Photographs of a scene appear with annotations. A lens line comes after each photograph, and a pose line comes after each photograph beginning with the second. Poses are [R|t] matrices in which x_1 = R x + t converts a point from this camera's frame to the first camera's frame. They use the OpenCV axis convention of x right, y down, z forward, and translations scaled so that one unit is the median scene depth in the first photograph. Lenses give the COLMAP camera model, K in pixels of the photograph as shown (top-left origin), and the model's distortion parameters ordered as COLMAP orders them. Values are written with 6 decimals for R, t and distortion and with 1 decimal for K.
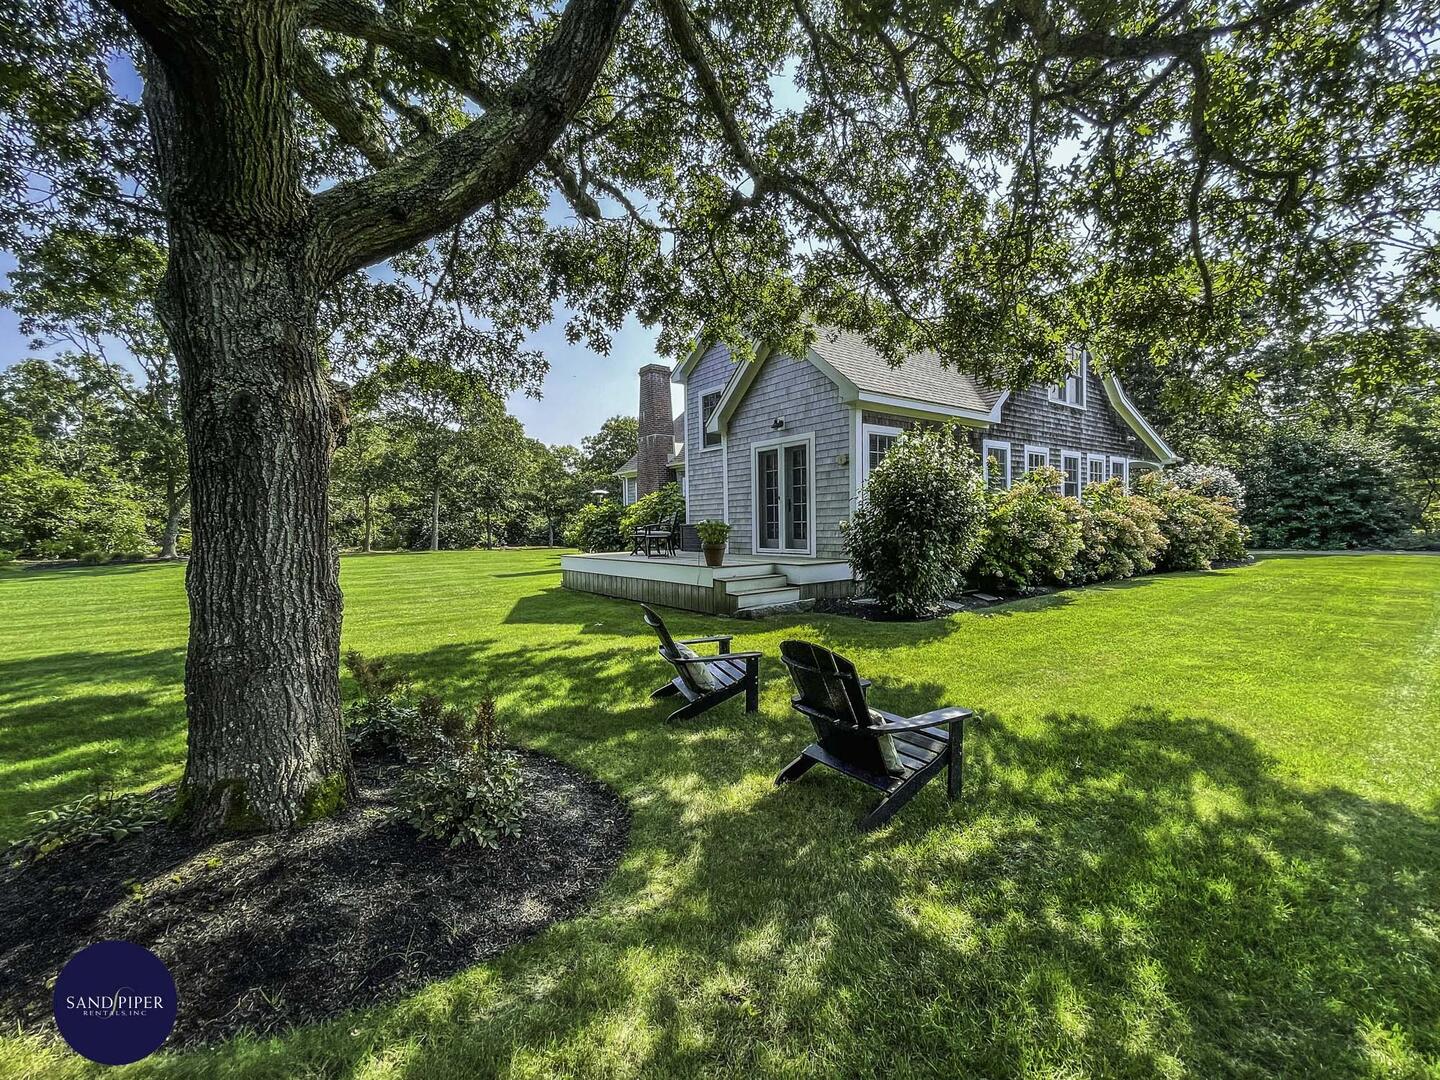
lens RADIAL K [[603.3, 0, 720.0], [0, 603.3, 540.0], [0, 0, 1]] dist [-0.002948, 0.000667]
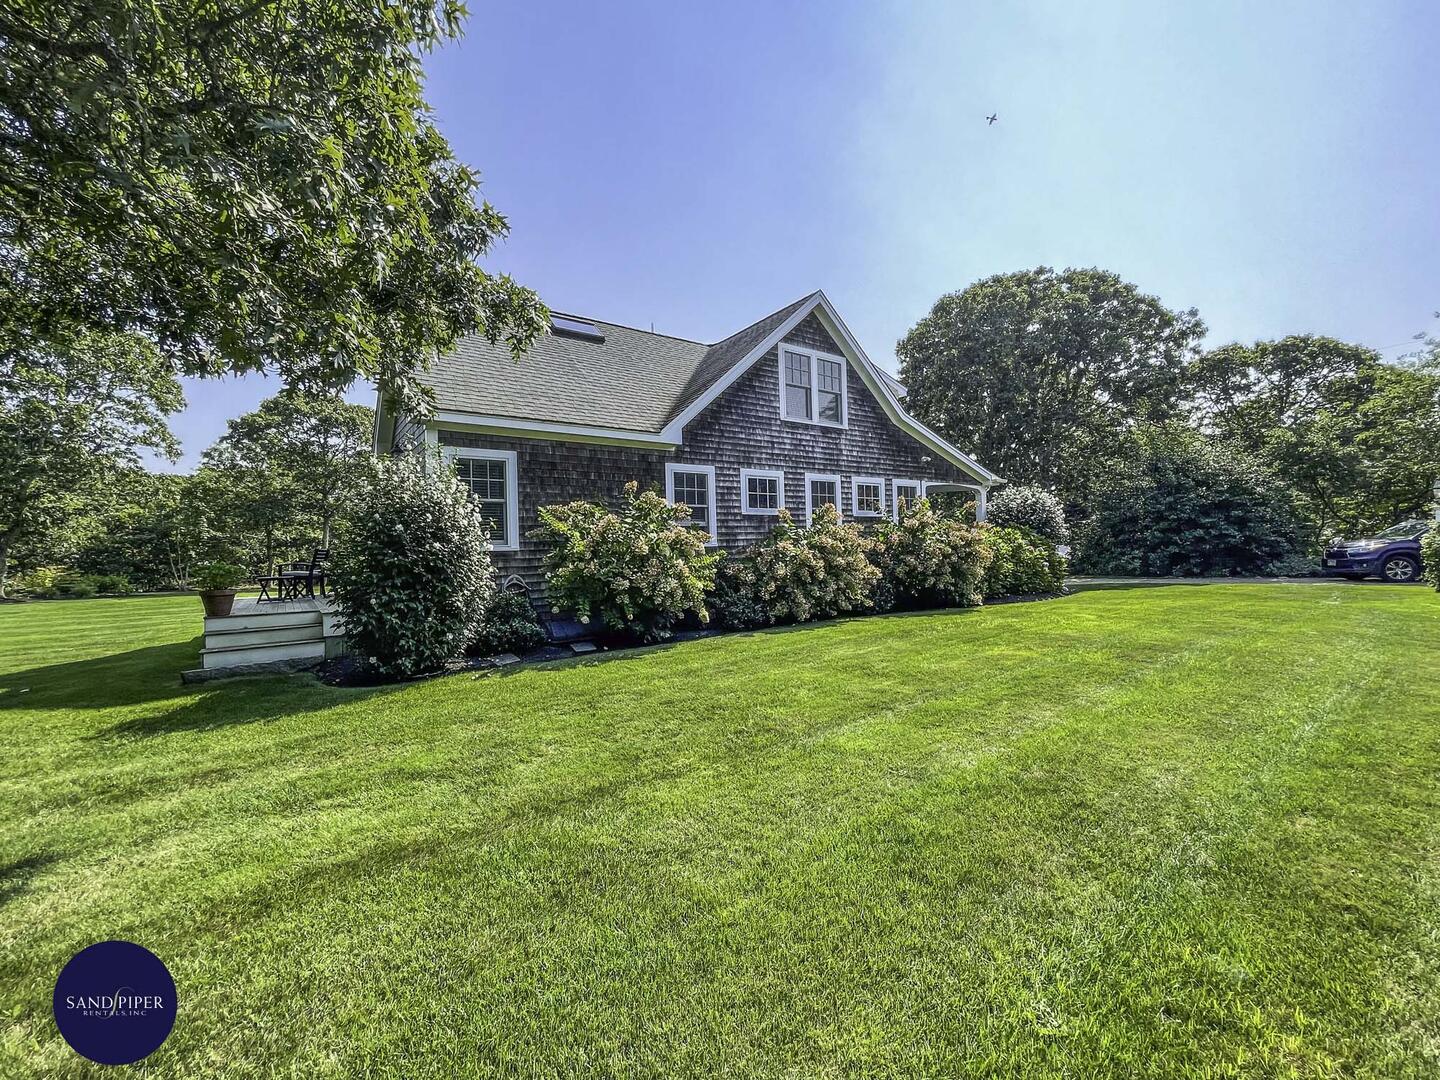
lens RADIAL K [[603.3, 0, 720.0], [0, 603.3, 540.0], [0, 0, 1]] dist [-0.002948, 0.000667]
pose [[0.999617, -0.012769, -0.024539, 0.374139], [0.011634, 0.998880, -0.045868, -0.008470], [0.025097, 0.045565, 0.998646, 0.085119]]
